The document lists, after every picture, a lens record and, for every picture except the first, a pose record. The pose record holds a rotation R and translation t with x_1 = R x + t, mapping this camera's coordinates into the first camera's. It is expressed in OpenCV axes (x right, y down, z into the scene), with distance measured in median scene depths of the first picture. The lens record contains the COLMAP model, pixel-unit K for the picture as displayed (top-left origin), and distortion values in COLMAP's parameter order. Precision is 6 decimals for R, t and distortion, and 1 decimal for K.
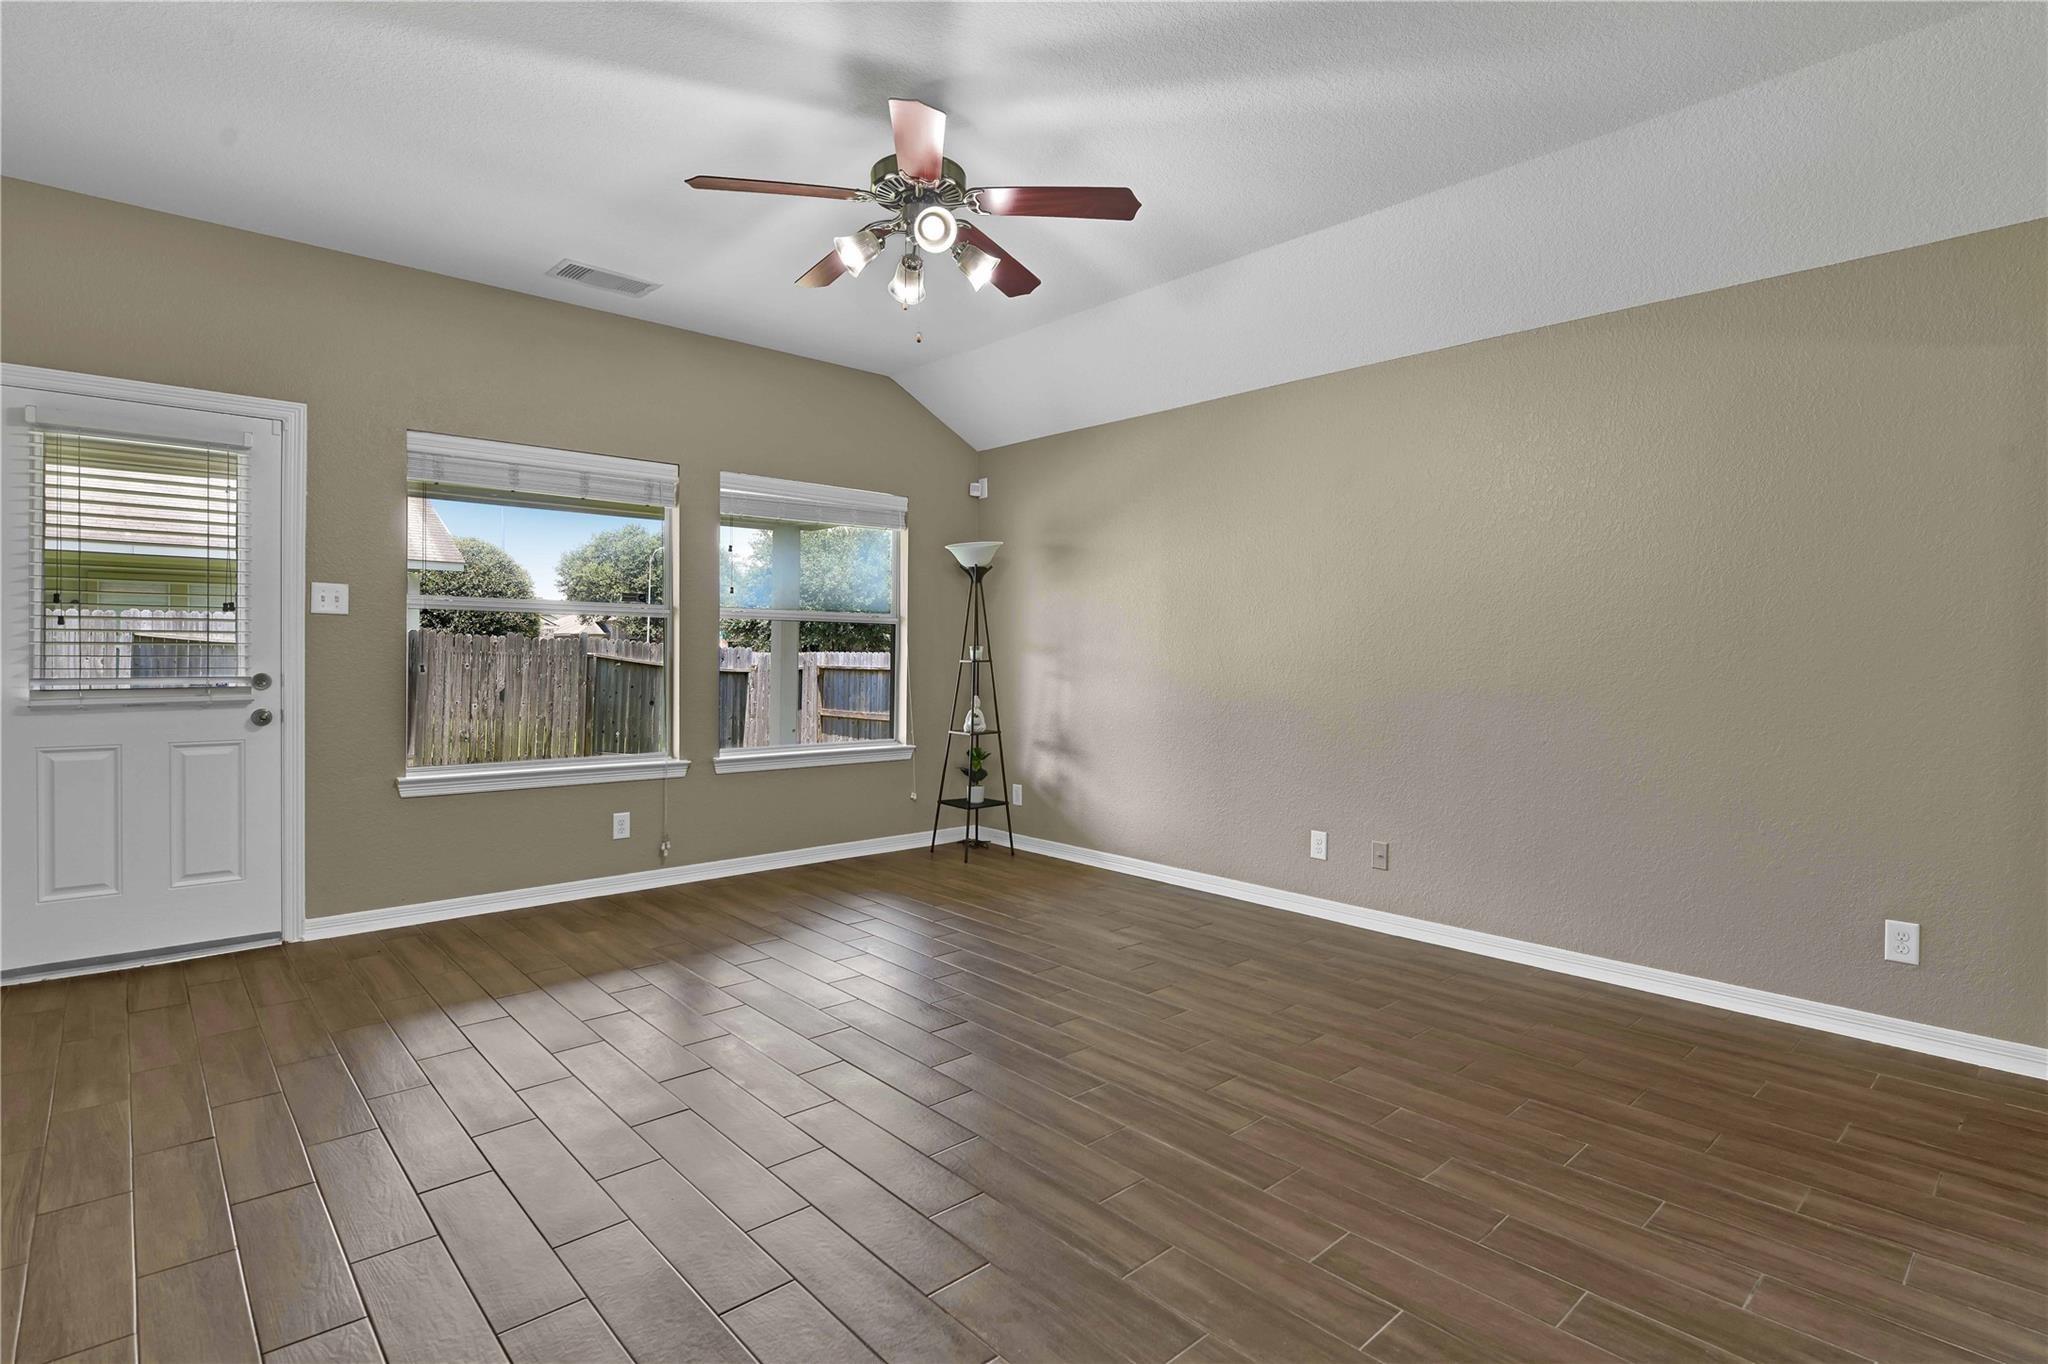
lens RADIAL K [[980.6, 0, 1030.4], [0, 980.6, 665.6], [0, 0, 1]] dist [-0.004580, 0.000343]
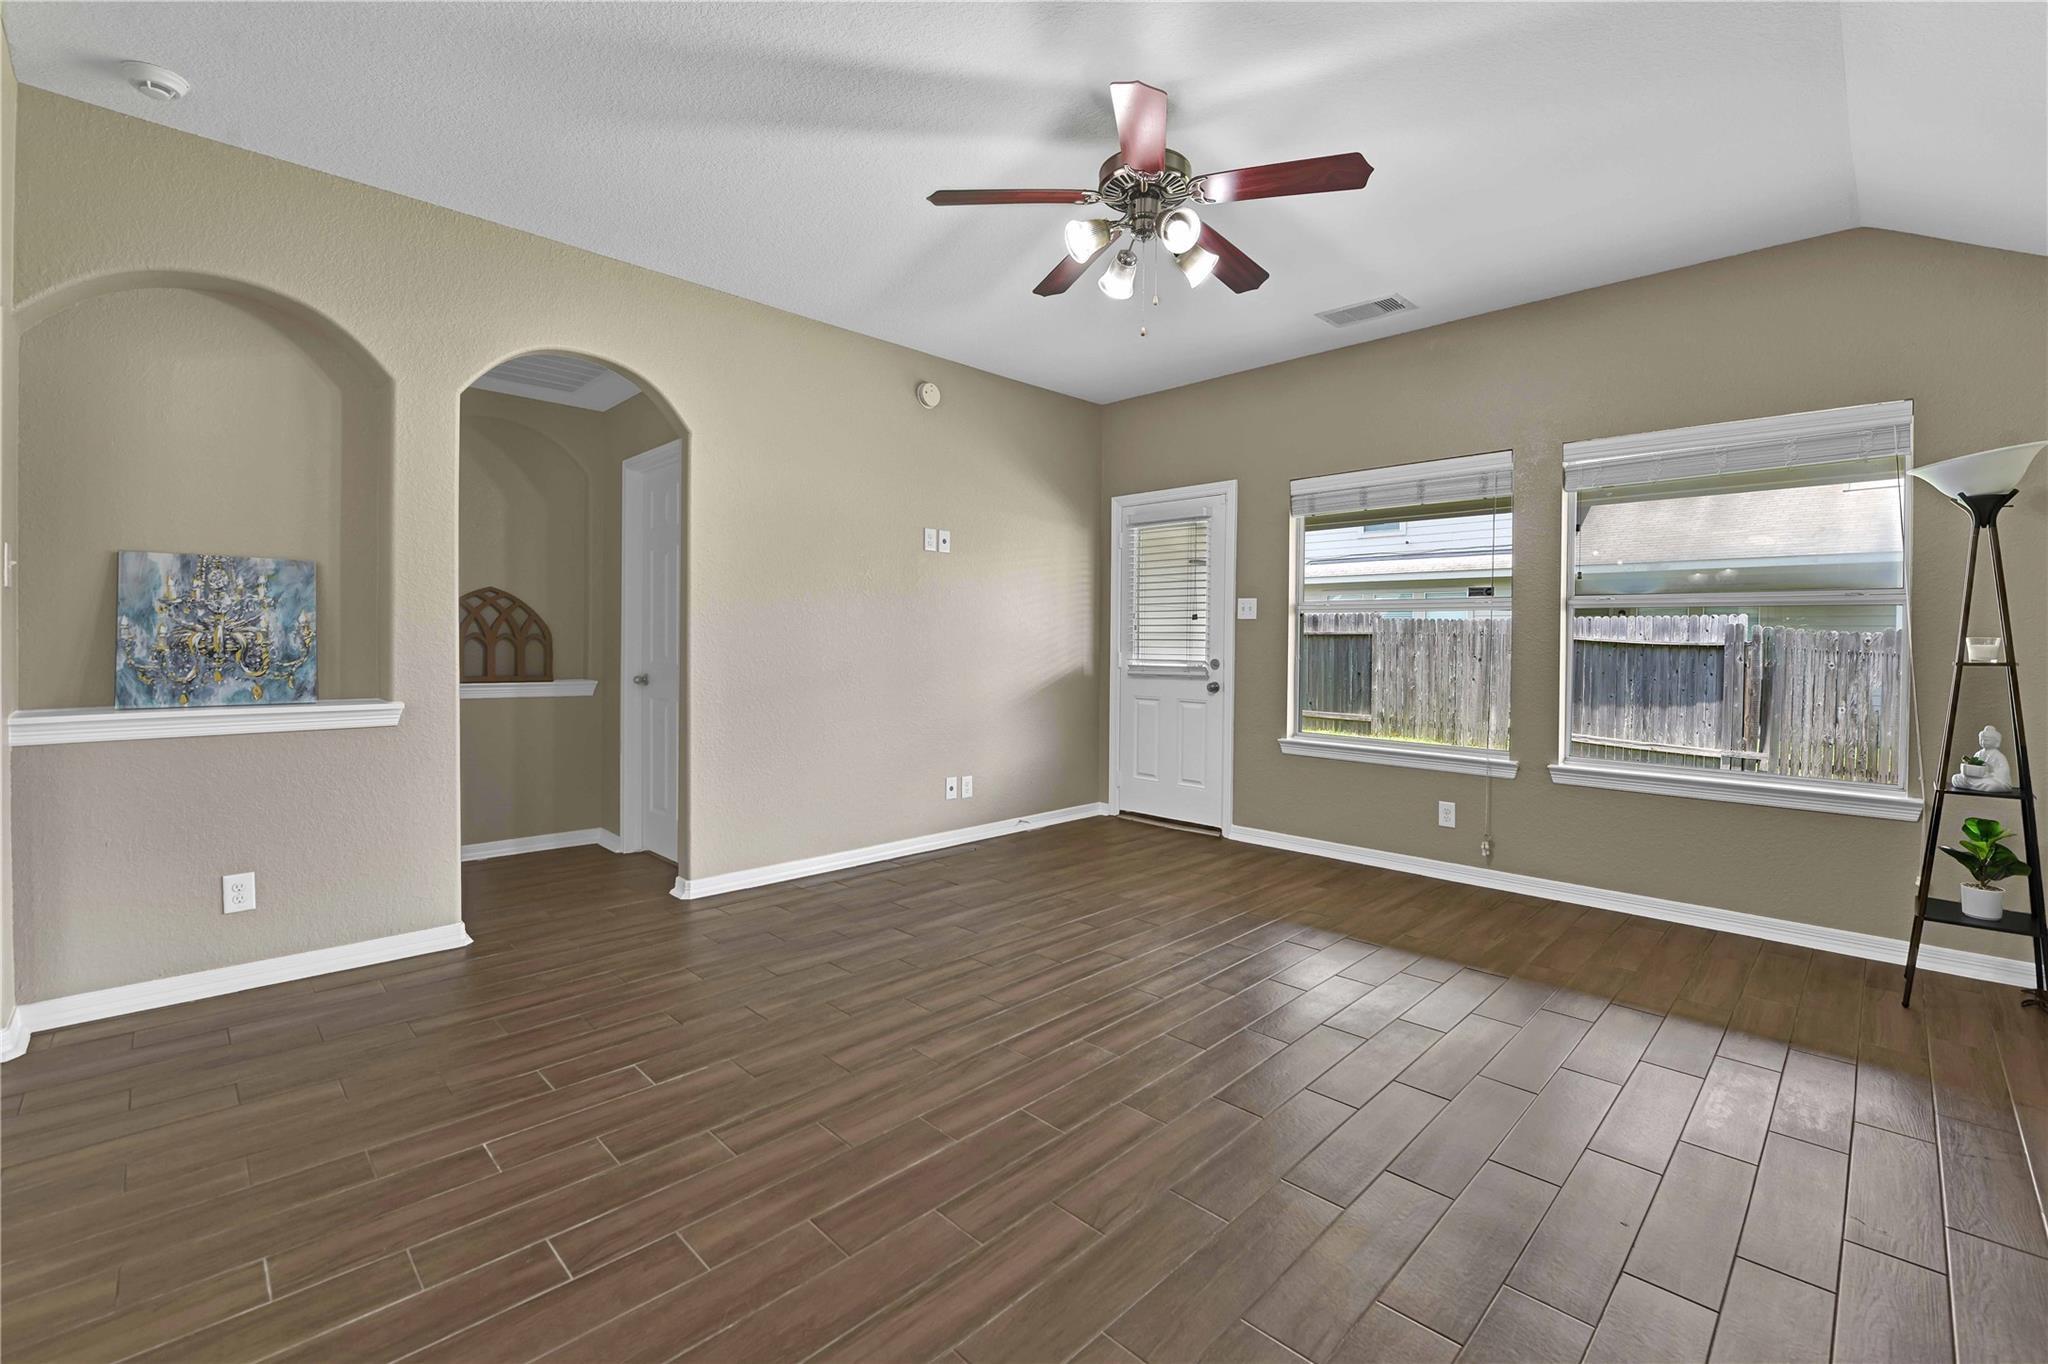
lens RADIAL K [[878.6, 0, 1038.9], [0, 878.6, 640.8], [0, 0, 1]] dist [-0.015877, -0.000300]
pose [[0.060865, -0.007596, -0.998117, 0.571227], [-0.019917, 0.999763, -0.008824, -0.003005], [0.997947, 0.020417, 0.060700, 0.614311]]
